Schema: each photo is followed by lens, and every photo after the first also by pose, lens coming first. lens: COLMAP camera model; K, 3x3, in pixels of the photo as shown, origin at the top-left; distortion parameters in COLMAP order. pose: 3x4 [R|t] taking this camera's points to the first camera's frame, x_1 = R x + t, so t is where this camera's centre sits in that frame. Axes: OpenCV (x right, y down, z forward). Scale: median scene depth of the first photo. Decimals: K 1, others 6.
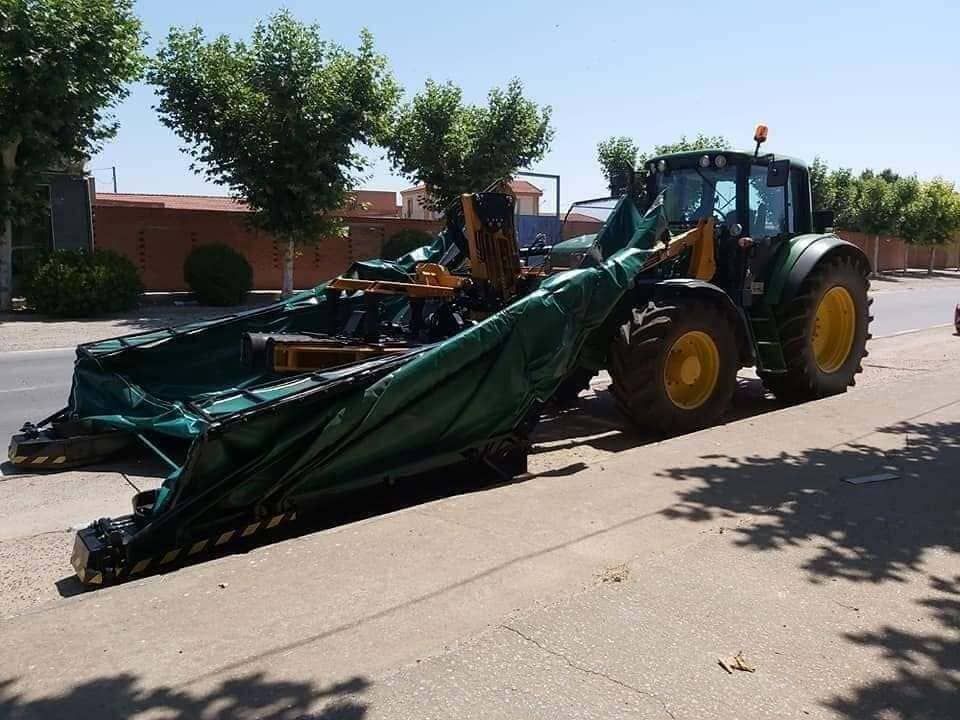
lens RADIAL K [[679.7, 0, 480.0], [0, 679.7, 360.0], [0, 0, 1]] dist [-0.060250, 0.000059]
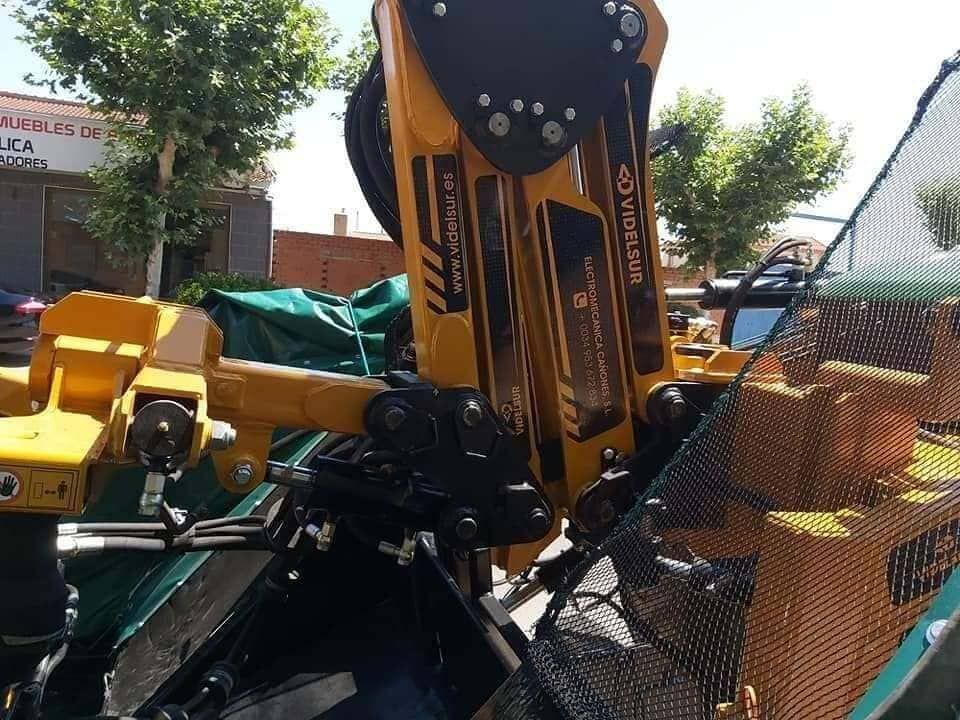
lens RADIAL K [[725.0, 0, 480.0], [0, 725.0, 360.0], [0, 0, 1]] dist [0.002768, 0.000090]
pose [[0.936368, 0.084368, -0.340730, 0.018299], [-0.112453, 0.991626, -0.063498, -0.023532], [0.332520, 0.097773, 0.938014, 0.163123]]
